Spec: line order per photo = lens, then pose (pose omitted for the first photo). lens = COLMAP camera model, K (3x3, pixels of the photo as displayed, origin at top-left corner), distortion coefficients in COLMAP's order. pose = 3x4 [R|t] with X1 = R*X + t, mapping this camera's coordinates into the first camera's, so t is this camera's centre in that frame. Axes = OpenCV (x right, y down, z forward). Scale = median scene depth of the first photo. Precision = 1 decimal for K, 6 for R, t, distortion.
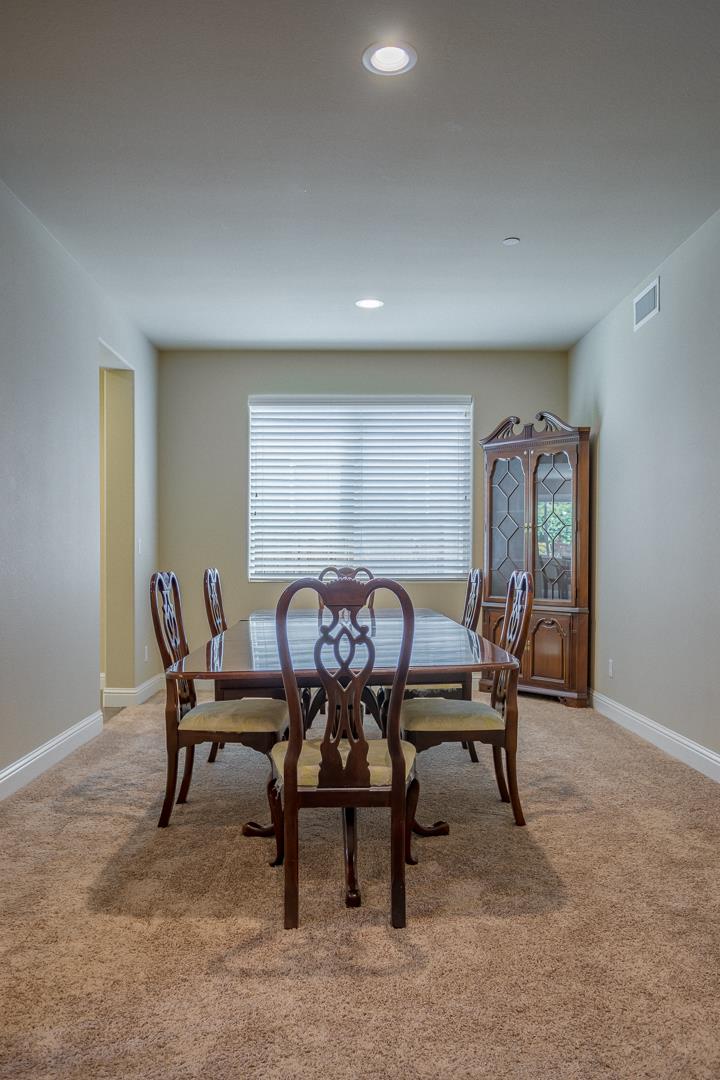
lens RADIAL K [[828.9, 0, 359.1], [0, 828.9, 569.1], [0, 0, 1]] dist [-0.029137, 0.056827]
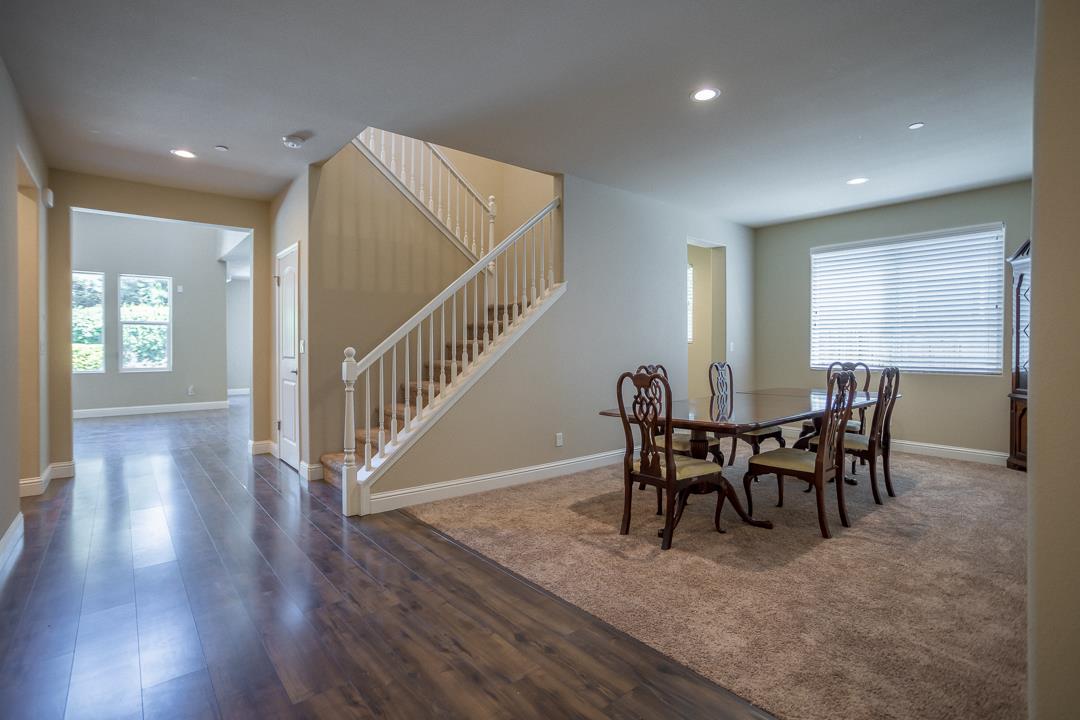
lens RADIAL K [[541.1, 0, 540.2], [0, 541.1, 347.4], [0, 0, 1]] dist [0.001476, 0.000951]
pose [[0.632584, 0.004905, -0.774477, 0.781673], [-0.009882, 0.999950, -0.001738, -0.043843], [0.774429, 0.008753, 0.632600, -0.055753]]
